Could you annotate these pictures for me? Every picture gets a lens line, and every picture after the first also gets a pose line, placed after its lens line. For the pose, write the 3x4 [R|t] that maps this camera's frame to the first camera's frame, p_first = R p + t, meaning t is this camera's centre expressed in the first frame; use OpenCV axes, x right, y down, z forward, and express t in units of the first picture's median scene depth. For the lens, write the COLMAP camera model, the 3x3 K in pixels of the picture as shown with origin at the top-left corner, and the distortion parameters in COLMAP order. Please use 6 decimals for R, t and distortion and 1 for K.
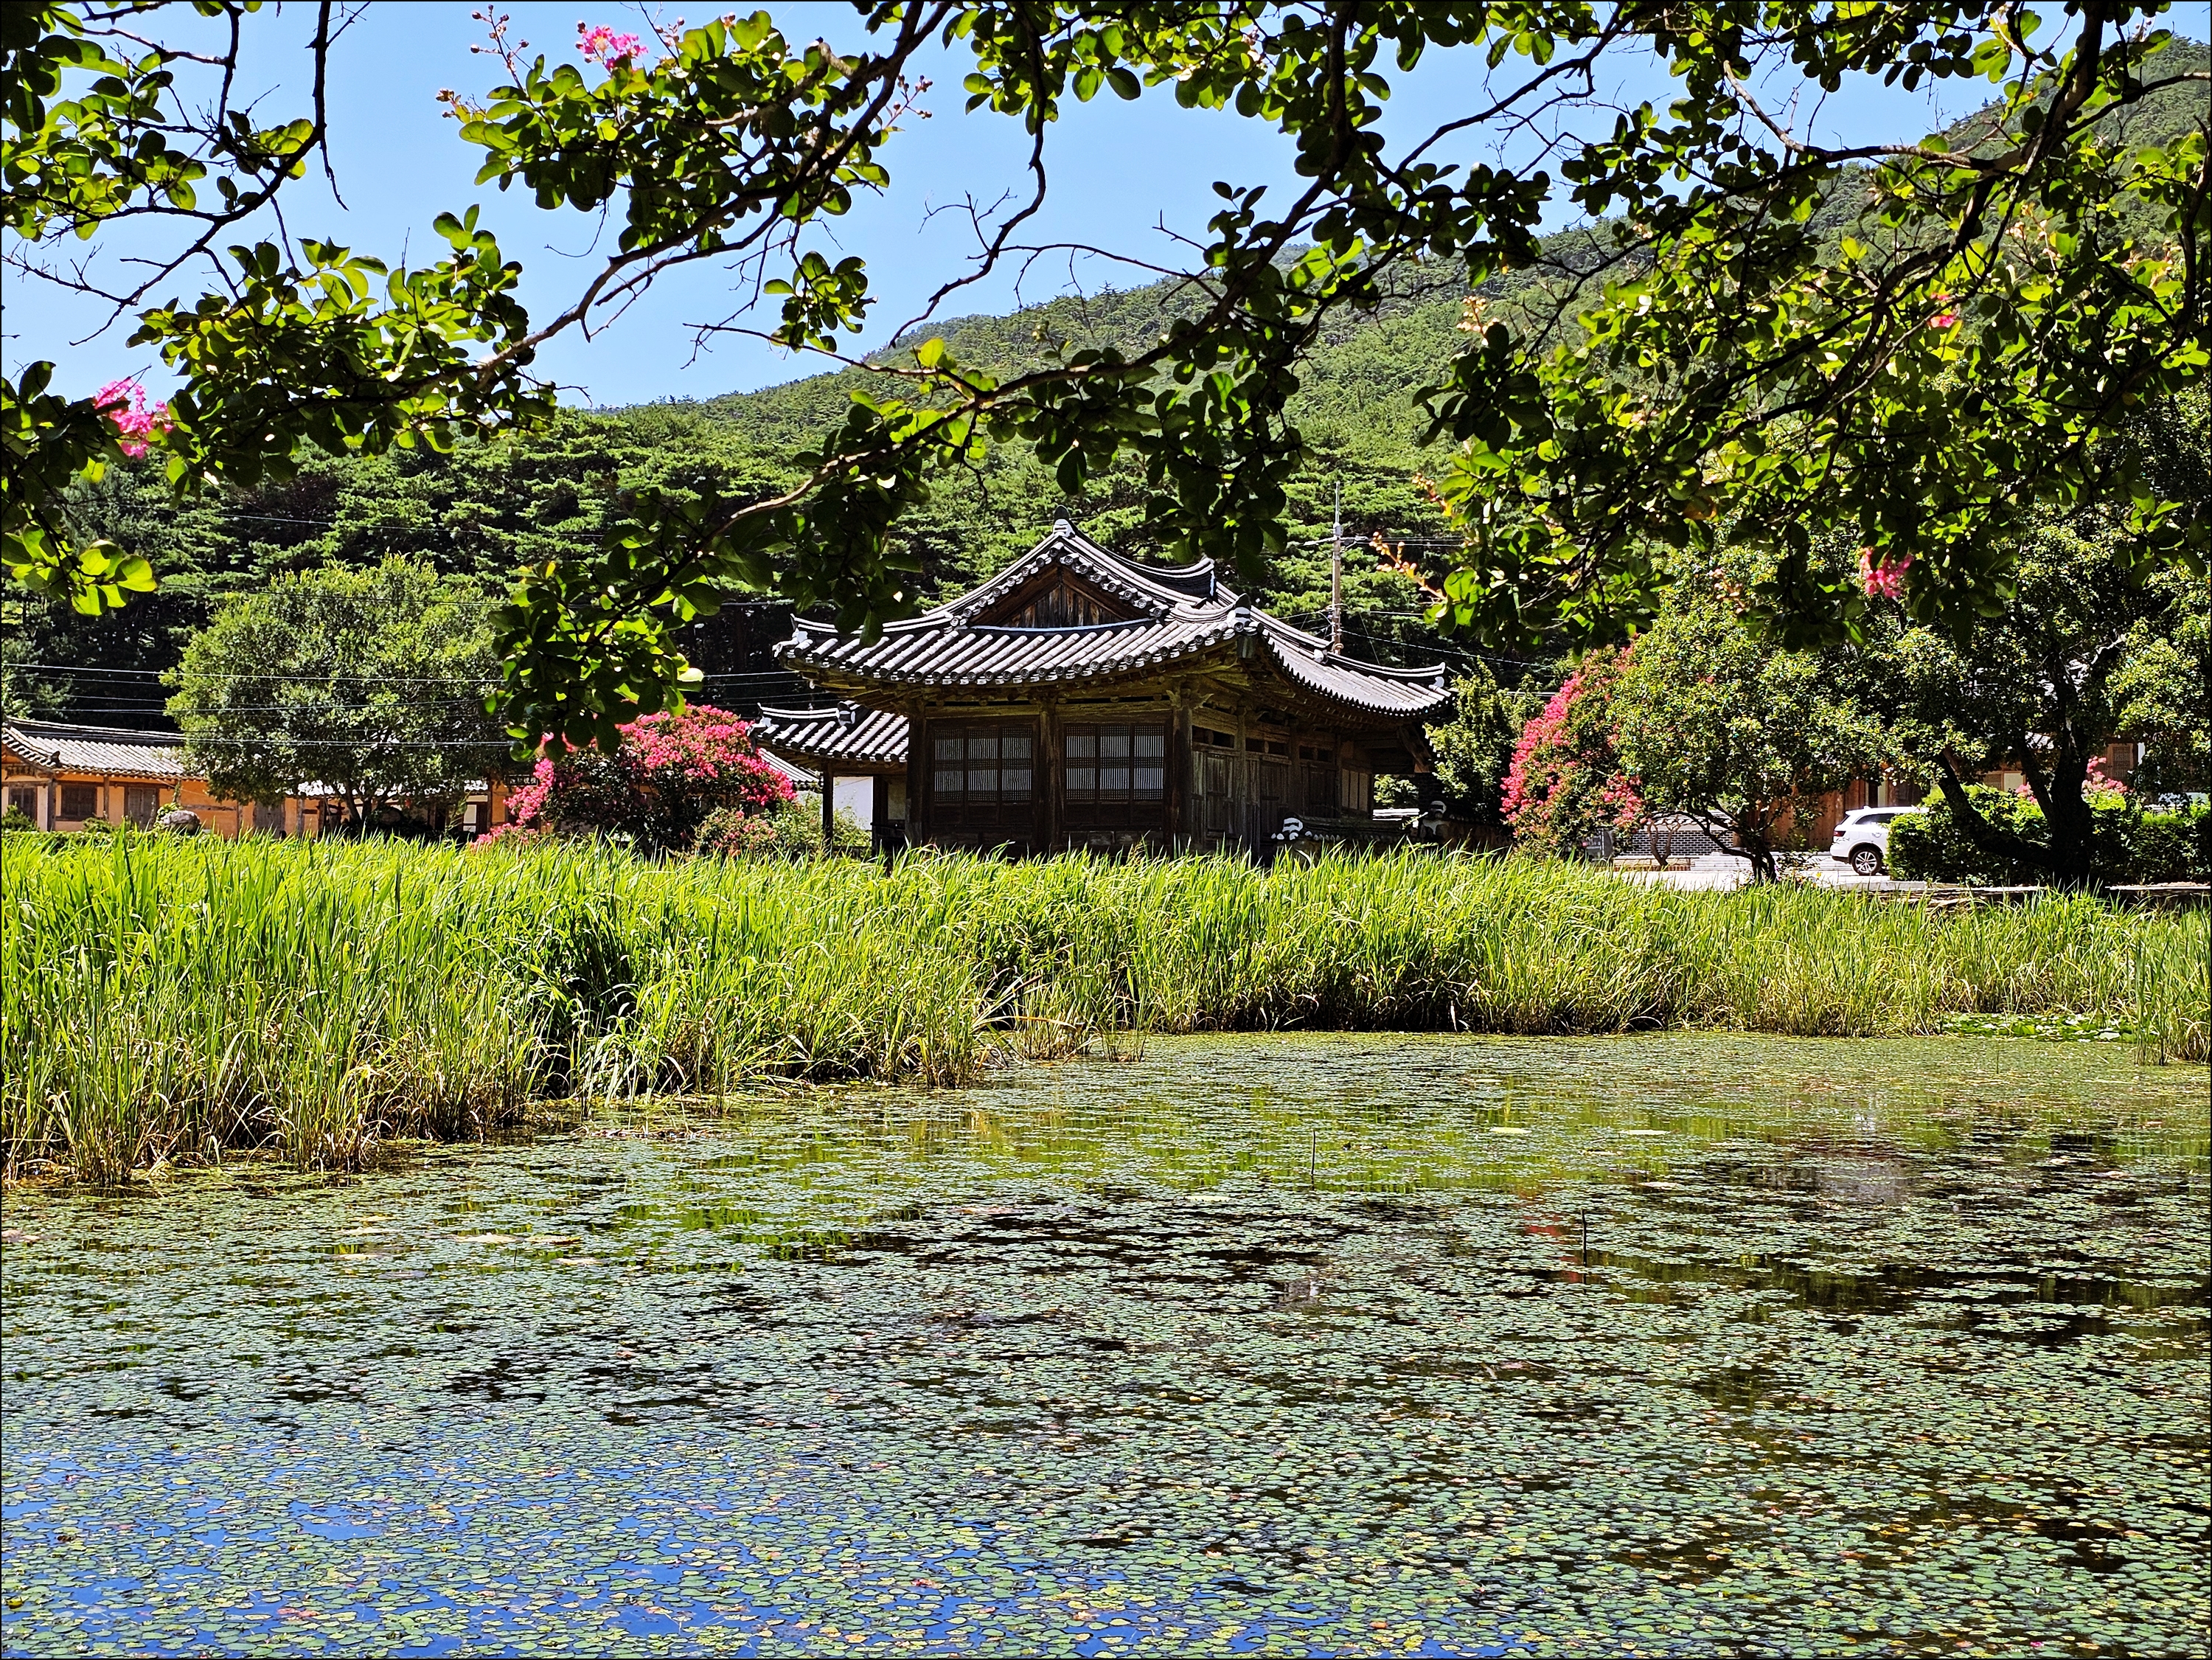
lens RADIAL K [[2920.8, 0, 1106.0], [0, 2920.8, 830.0], [0, 0, 1]] dist [0.240045, -0.828691]
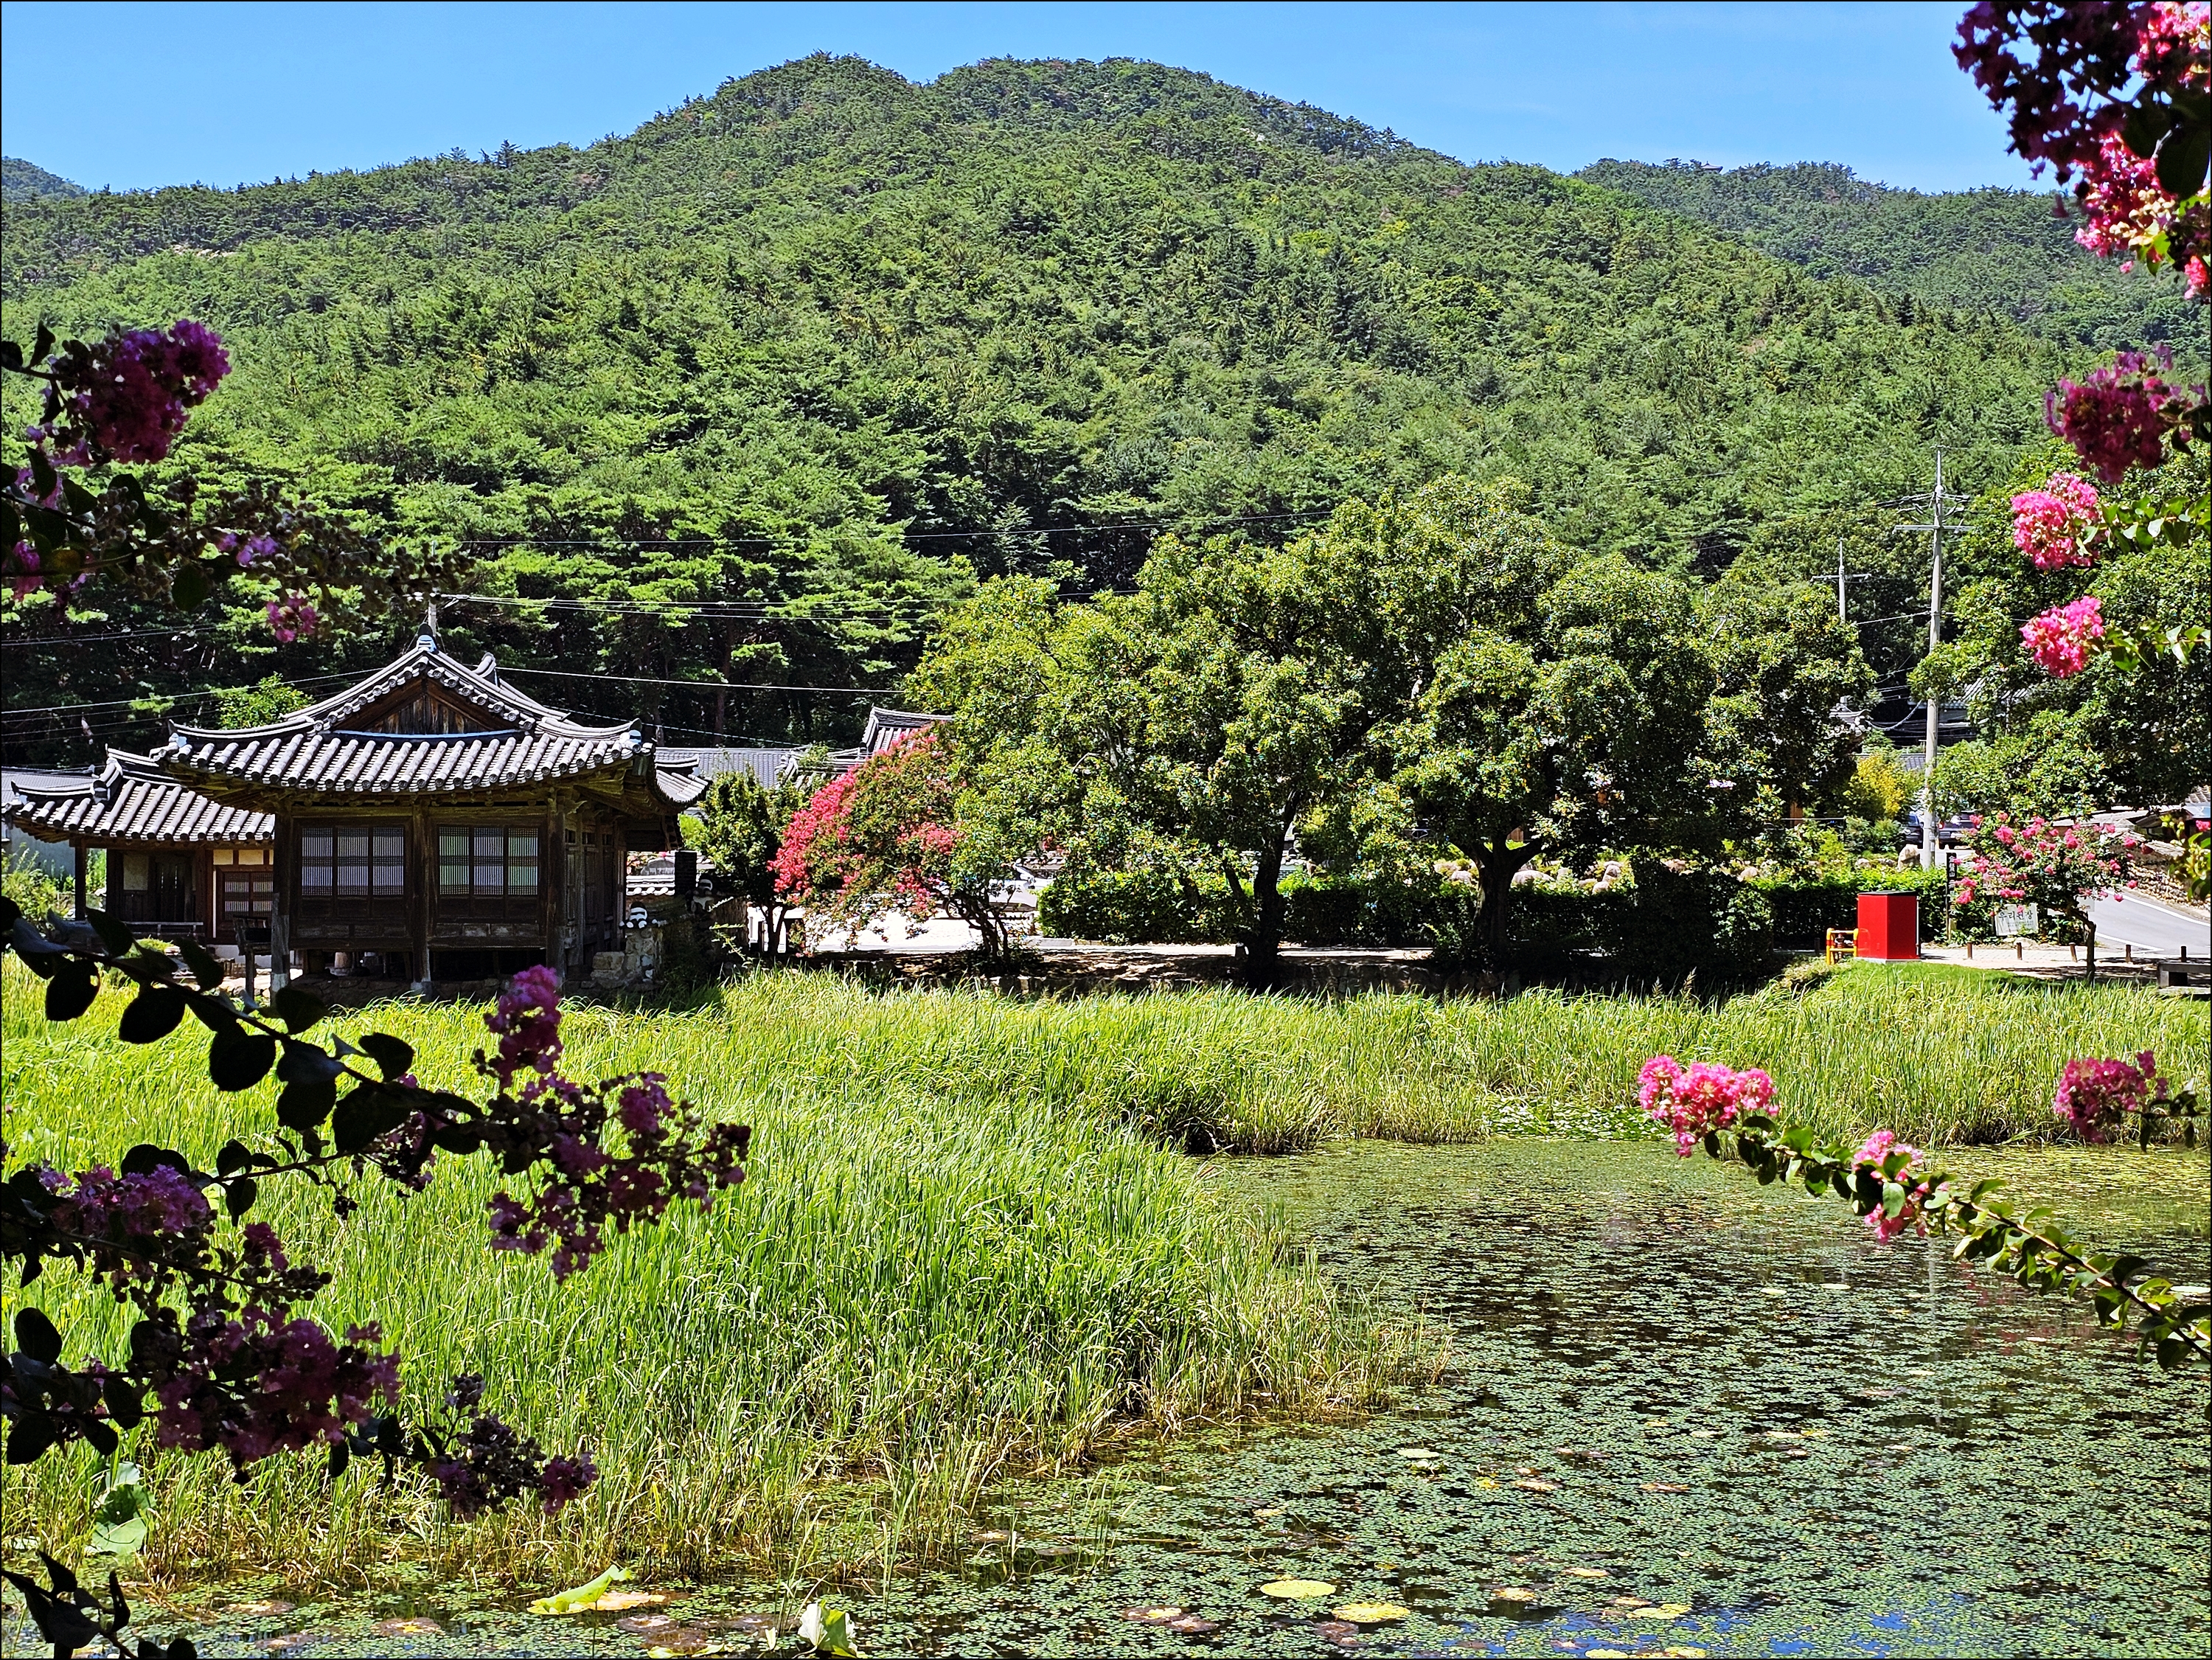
lens RADIAL K [[2929.5, 0, 1066.6], [0, 2929.5, 833.3], [0, 0, 1]] dist [0.219211, -0.775997]
pose [[0.907549, -0.002415, 0.419939, -0.621519], [-0.004737, 0.999861, 0.015987, -0.122061], [-0.419919, -0.016498, 0.907411, -0.238737]]
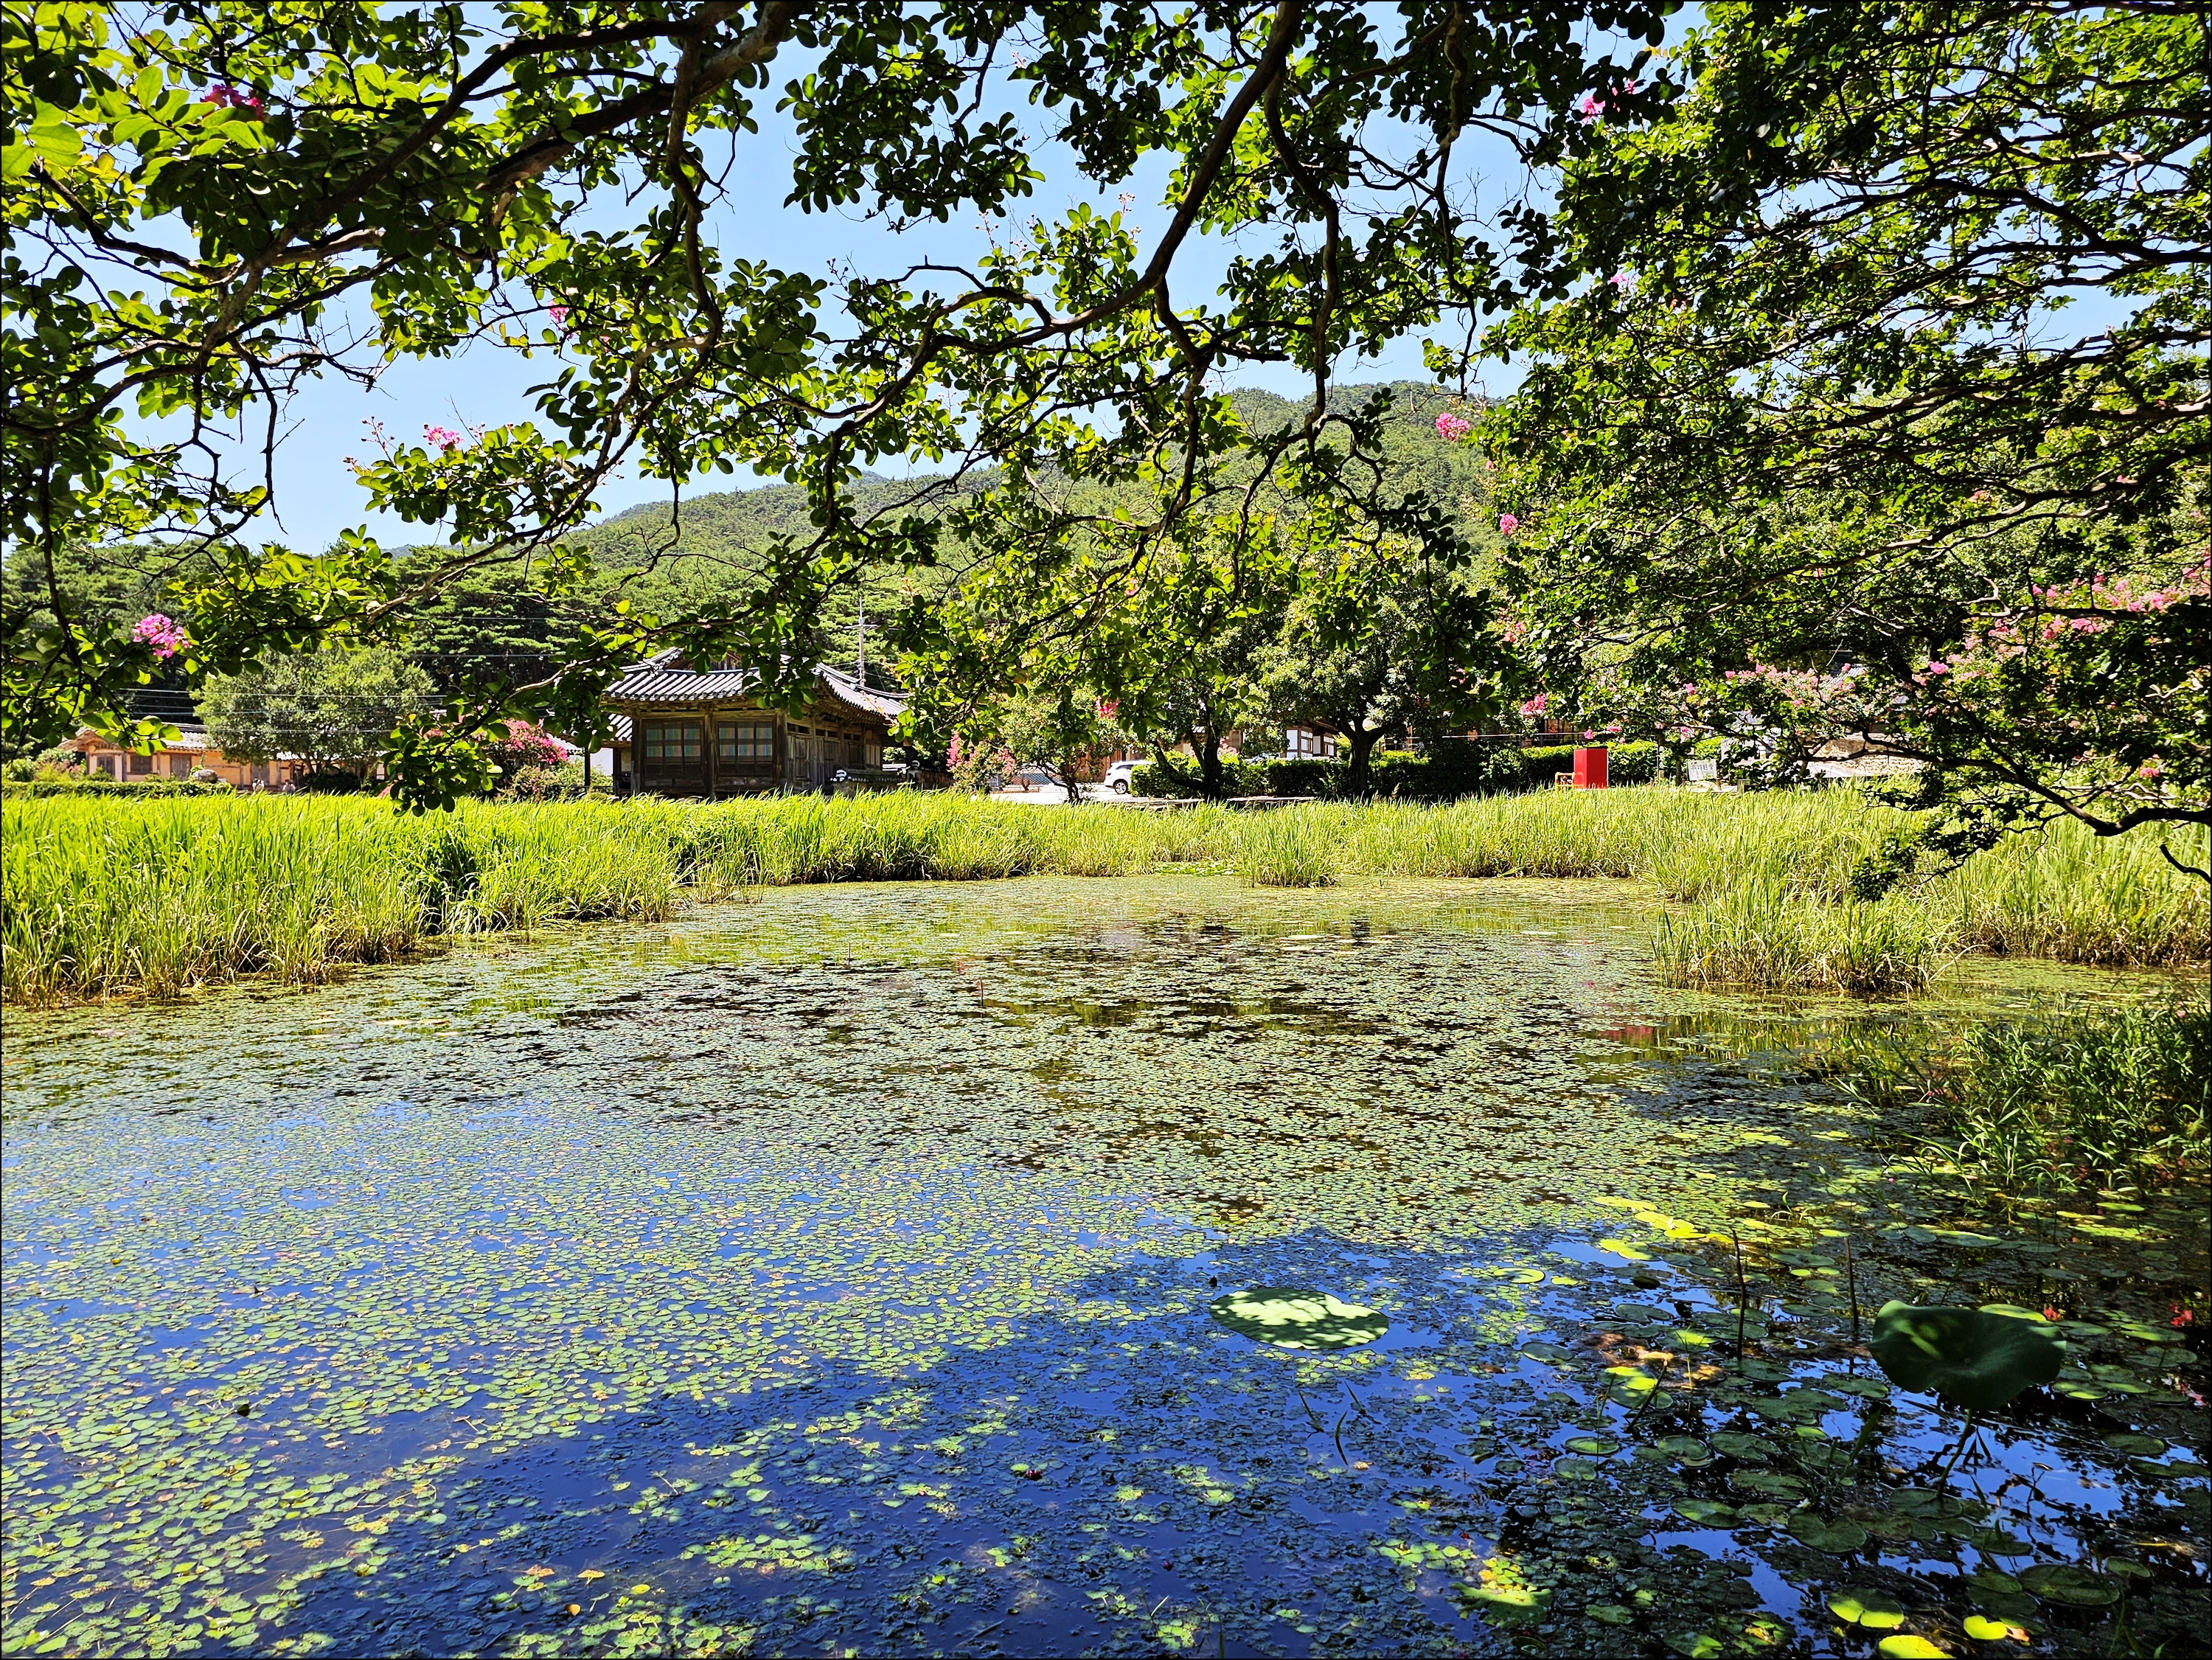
lens RADIAL K [[1476.4, 0, 1094.1], [0, 1476.4, 823.2], [0, 0, 1]] dist [0.068899, -0.073717]
pose [[0.973028, -0.019103, 0.229895, 0.001891], [0.010824, 0.999248, 0.037222, -0.007273], [-0.230433, -0.033730, 0.972503, -0.004006]]
